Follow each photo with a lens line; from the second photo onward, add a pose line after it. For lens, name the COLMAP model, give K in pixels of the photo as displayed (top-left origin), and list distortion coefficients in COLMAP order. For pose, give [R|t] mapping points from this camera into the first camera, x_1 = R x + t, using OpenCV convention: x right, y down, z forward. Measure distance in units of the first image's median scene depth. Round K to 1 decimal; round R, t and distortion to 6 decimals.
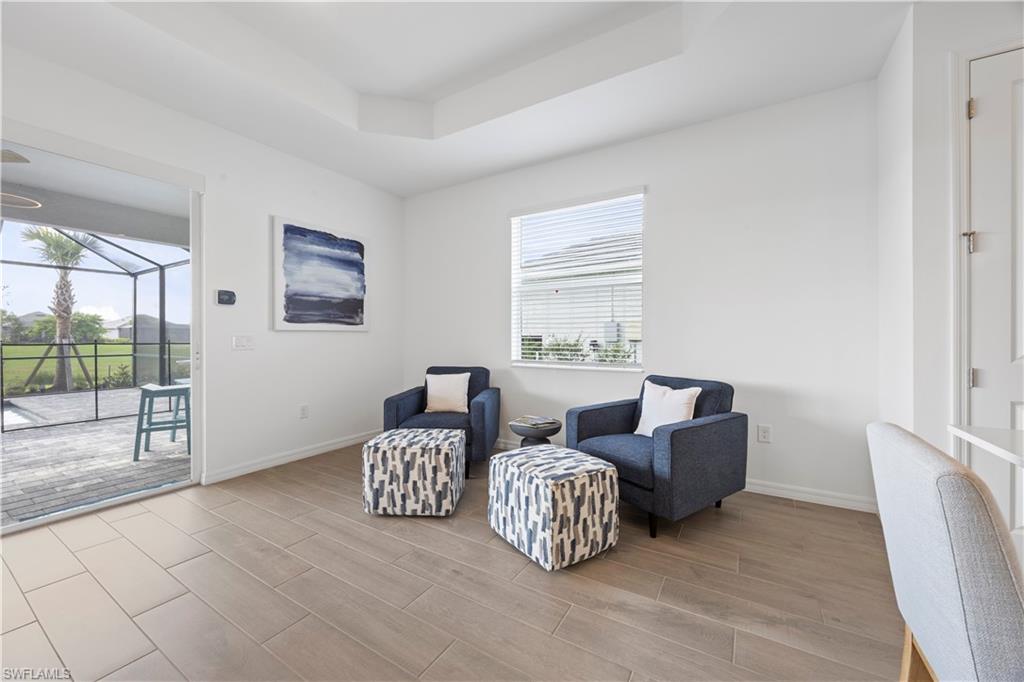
lens RADIAL K [[391.0, 0, 512.6], [0, 391.0, 336.0], [0, 0, 1]] dist [-0.002706, 0.000294]
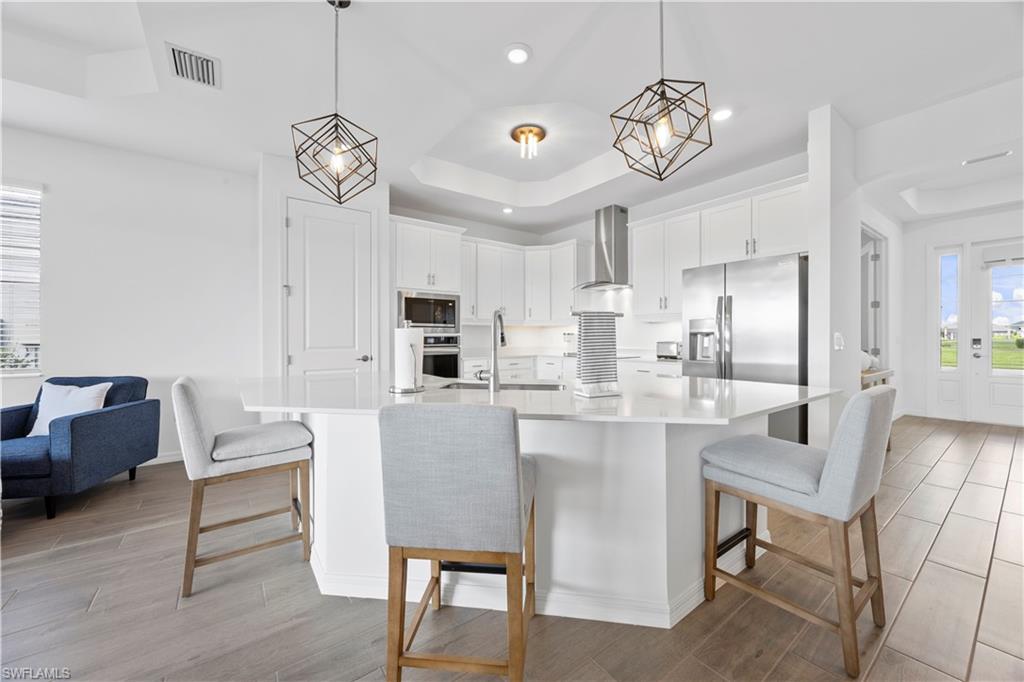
lens RADIAL K [[391.0, 0, 519.0], [0, 391.0, 340.8], [0, 0, 1]] dist [-0.002706, 0.000294]
pose [[0.376398, -0.004061, 0.926449, -0.153586], [0.004307, 0.999987, 0.002634, 0.008056], [-0.926448, 0.002999, 0.376411, -0.608428]]
